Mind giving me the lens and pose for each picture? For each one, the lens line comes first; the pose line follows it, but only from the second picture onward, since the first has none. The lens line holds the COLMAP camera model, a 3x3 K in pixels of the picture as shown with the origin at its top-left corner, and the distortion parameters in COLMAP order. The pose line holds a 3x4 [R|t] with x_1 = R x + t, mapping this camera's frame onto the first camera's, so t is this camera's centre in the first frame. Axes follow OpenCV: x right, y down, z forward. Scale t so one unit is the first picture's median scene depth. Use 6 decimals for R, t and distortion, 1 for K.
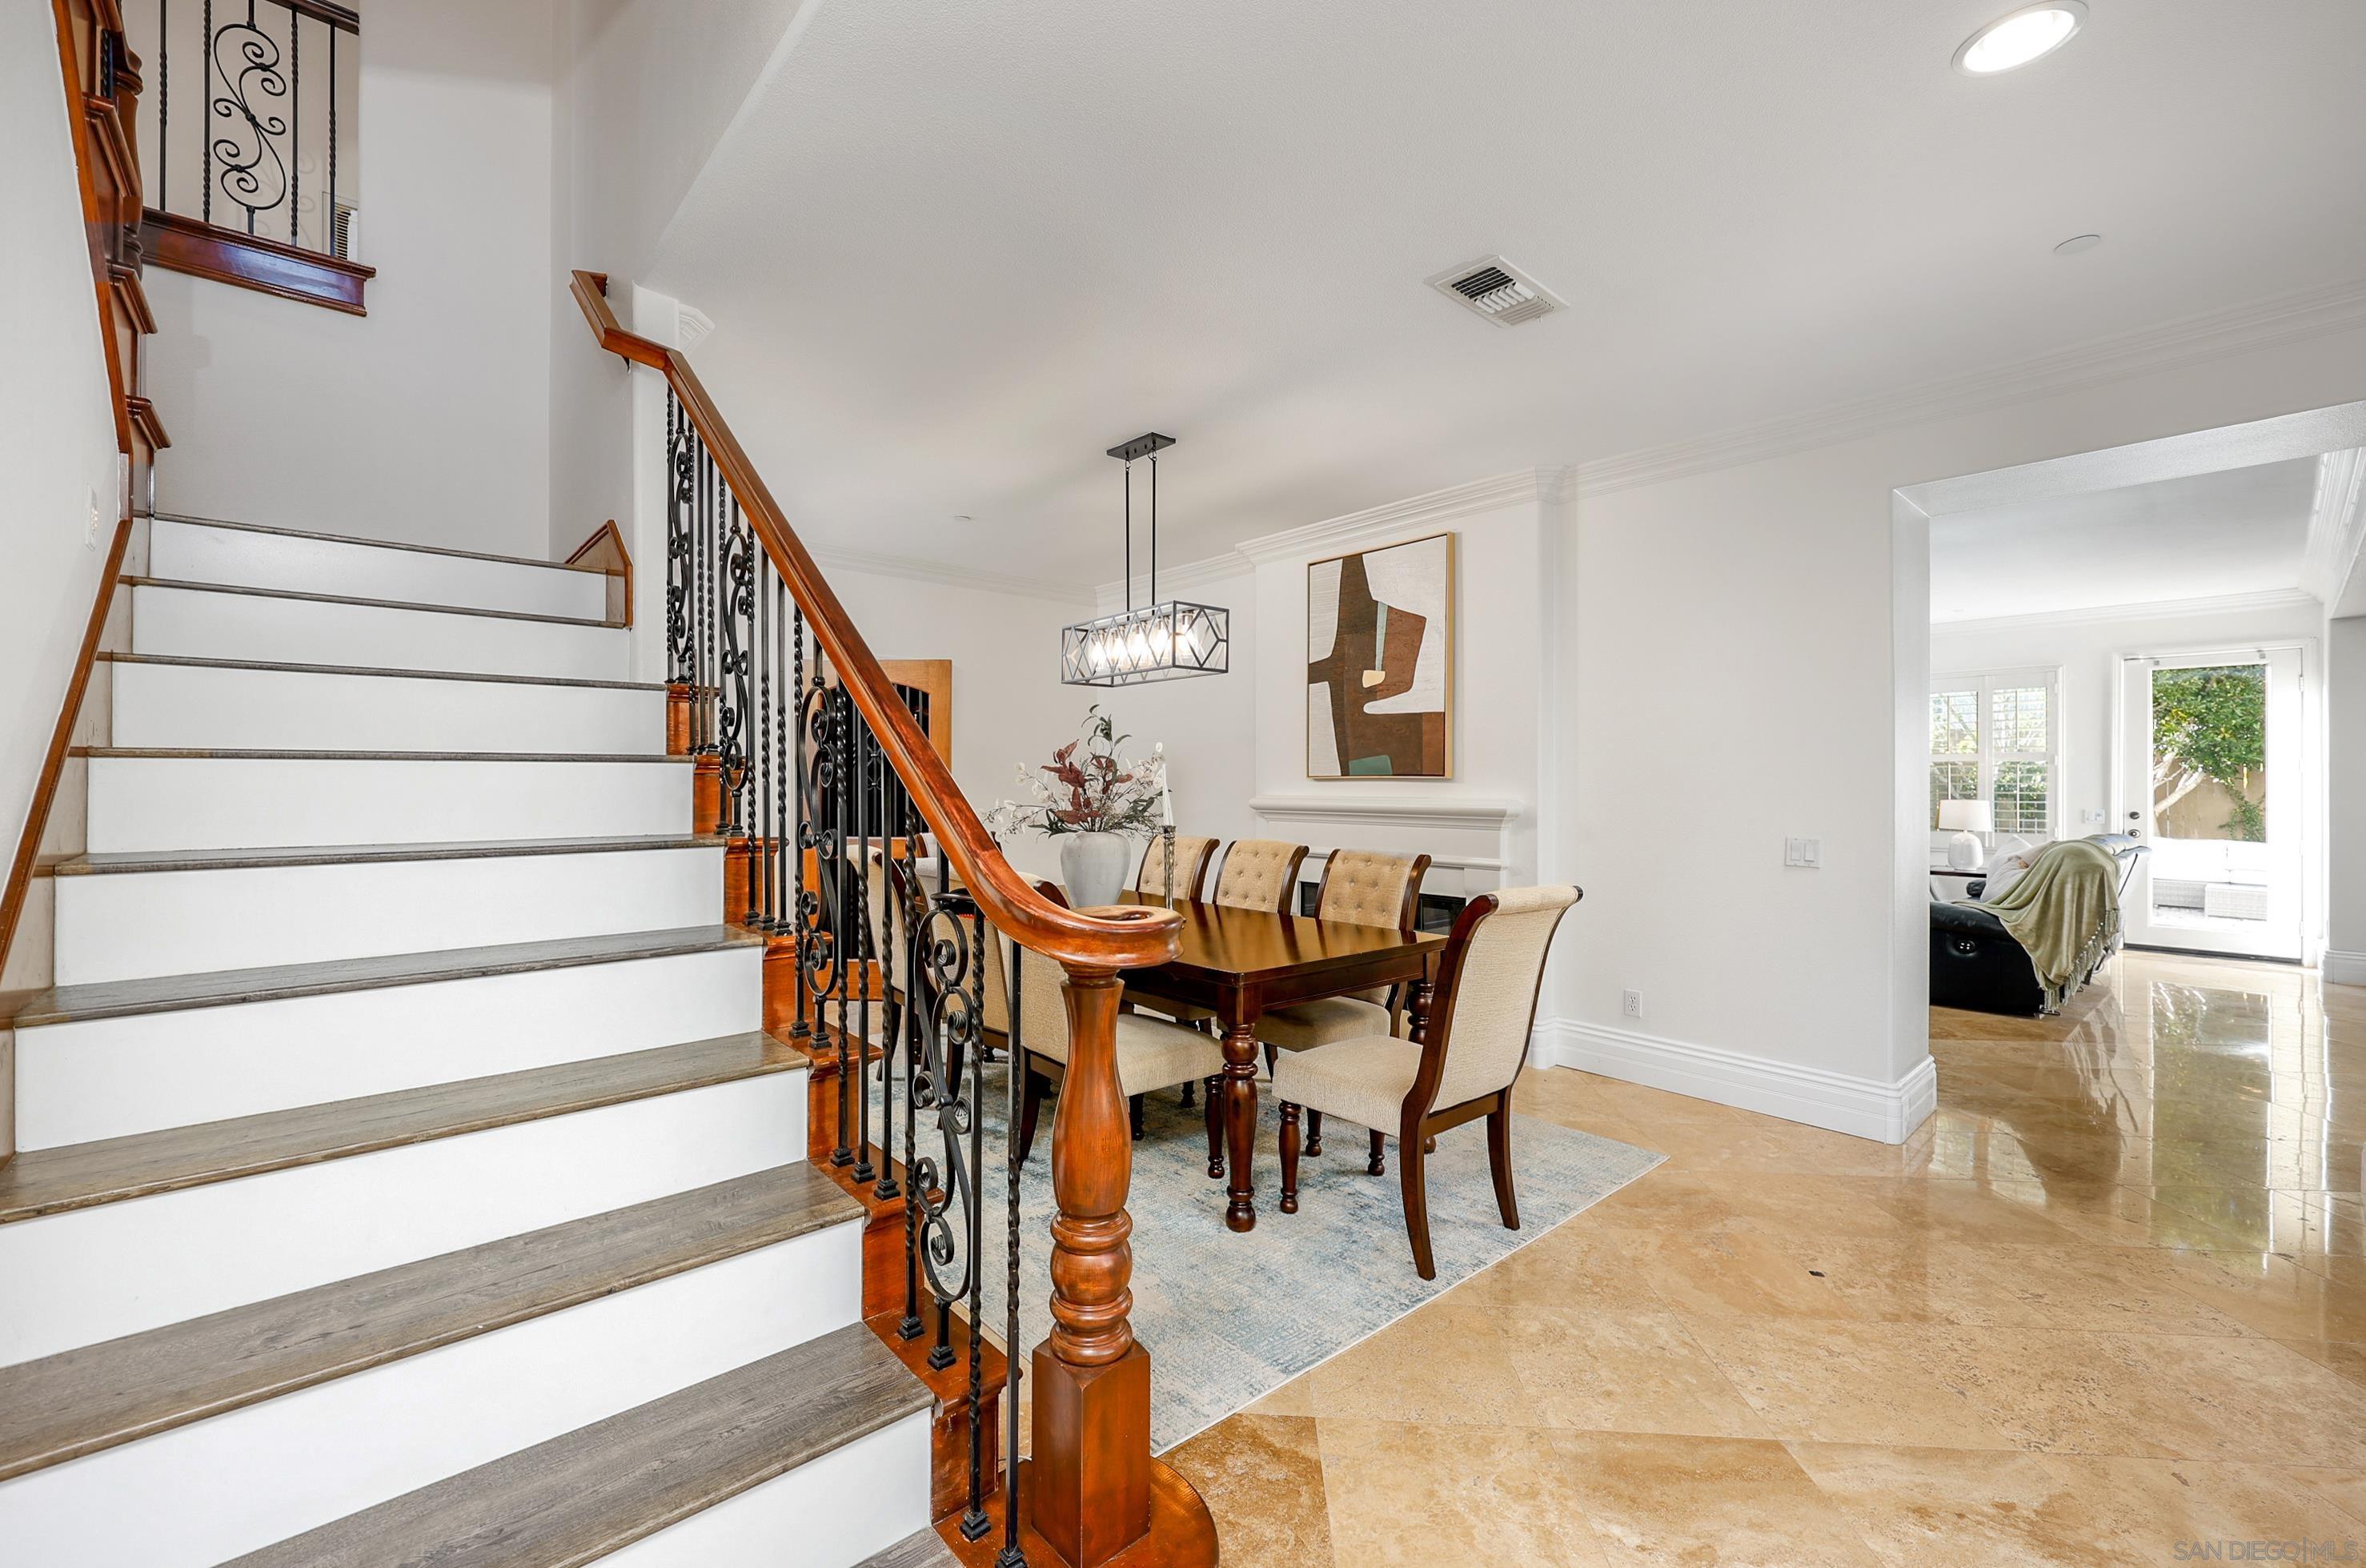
lens RADIAL K [[964.3, 0, 1176.8], [0, 964.3, 787.9], [0, 0, 1]] dist [0.000013, 0.000007]
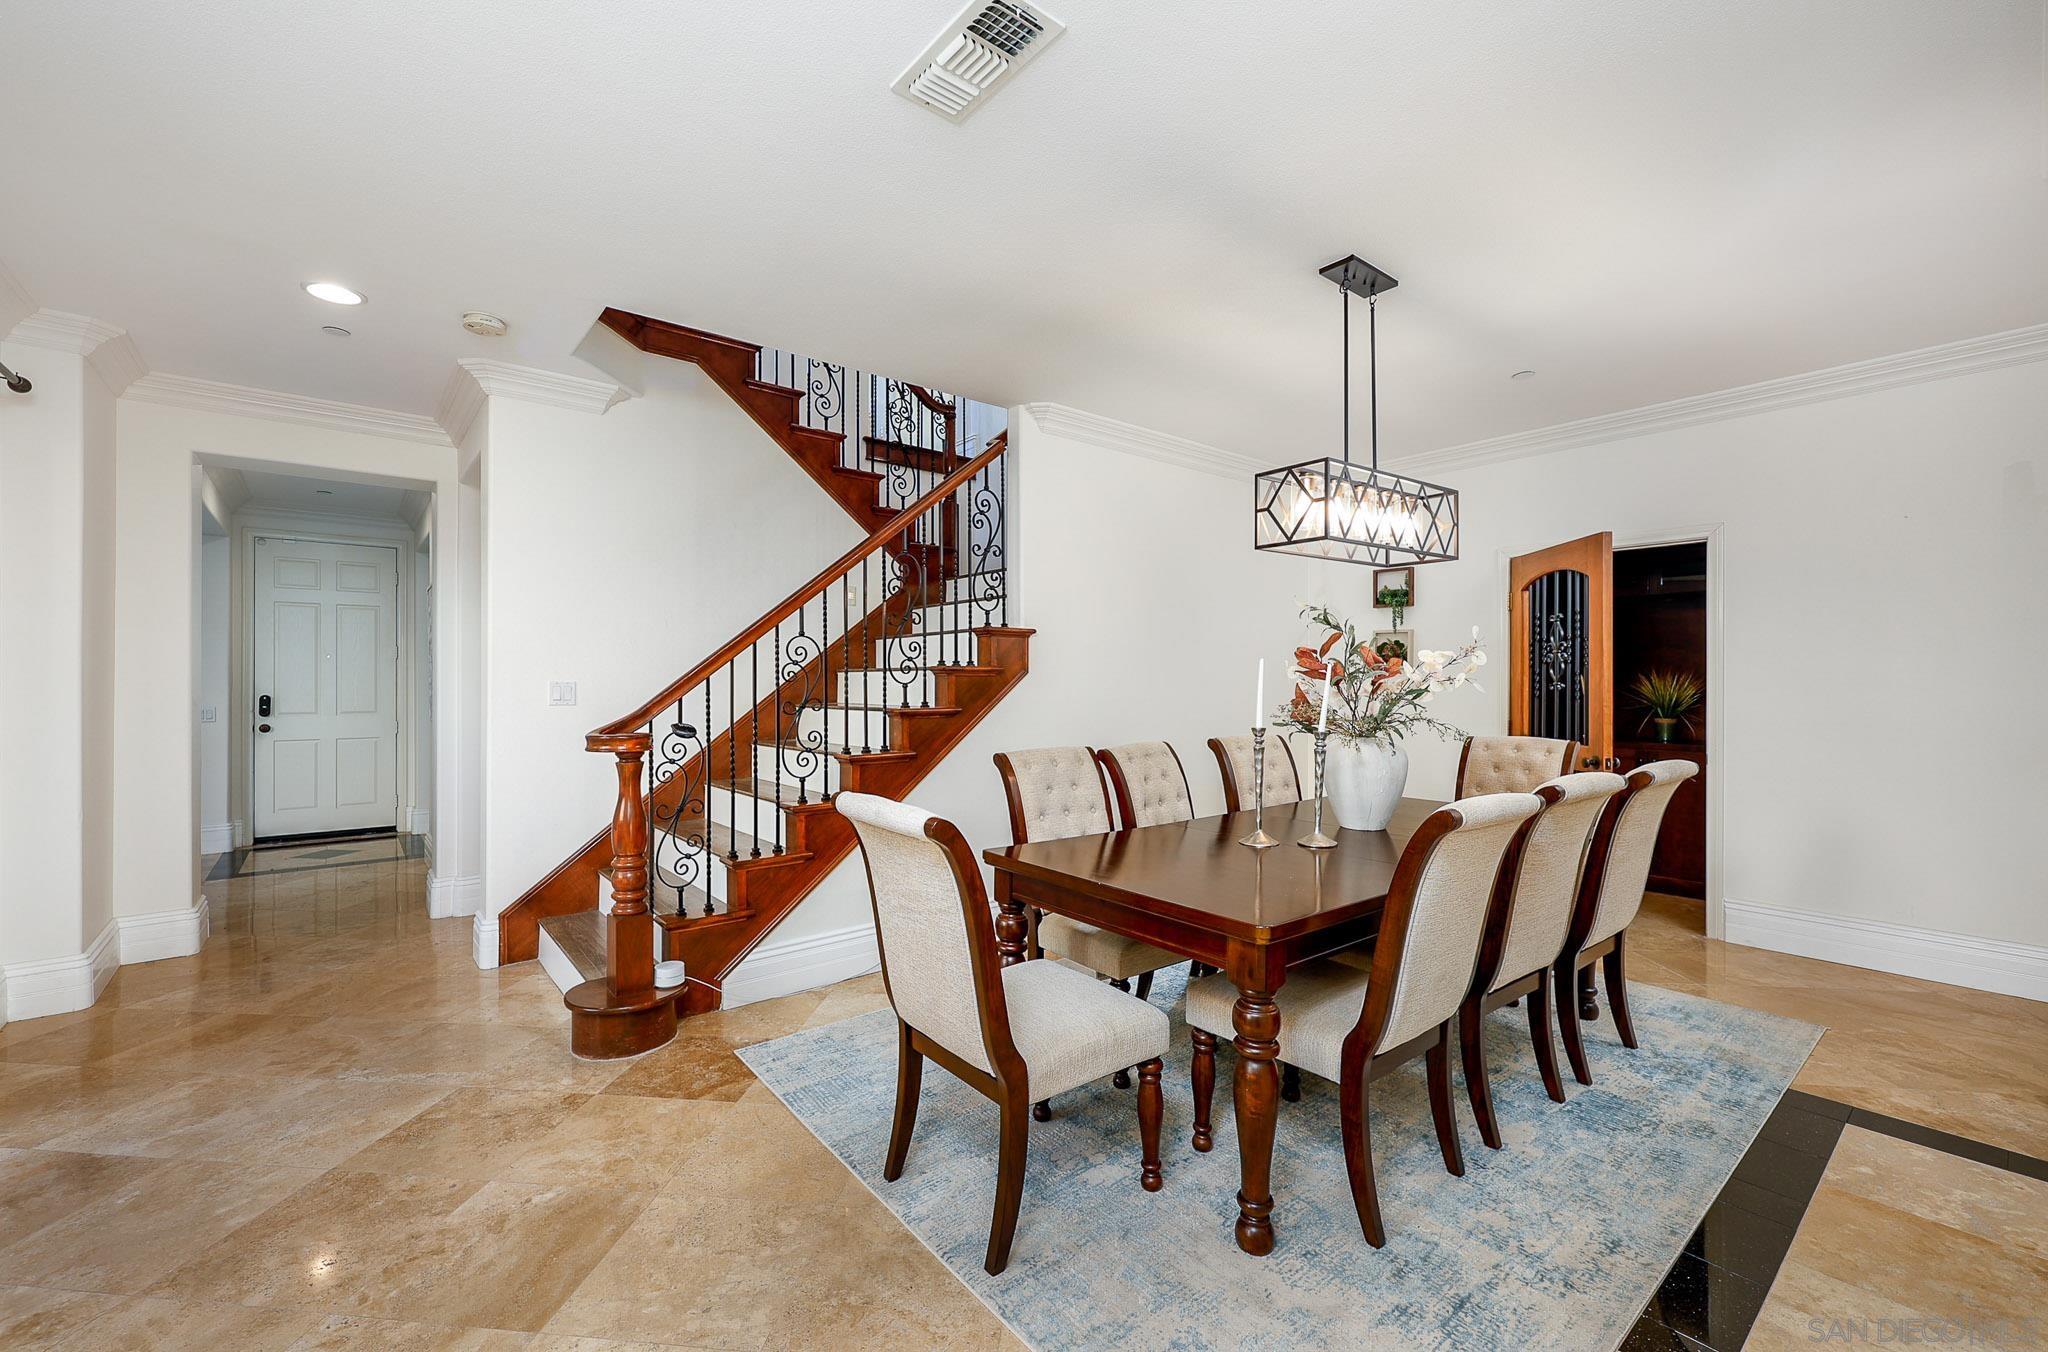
lens RADIAL K [[840.7, 0, 1018.9], [0, 840.7, 677.9], [0, 0, 1]] dist [-0.000784, -0.000035]
pose [[-0.043296, -0.002751, -0.999058, 1.464842], [0.004053, 0.999987, -0.002929, -0.008605], [0.999054, -0.004176, -0.043284, 1.524022]]
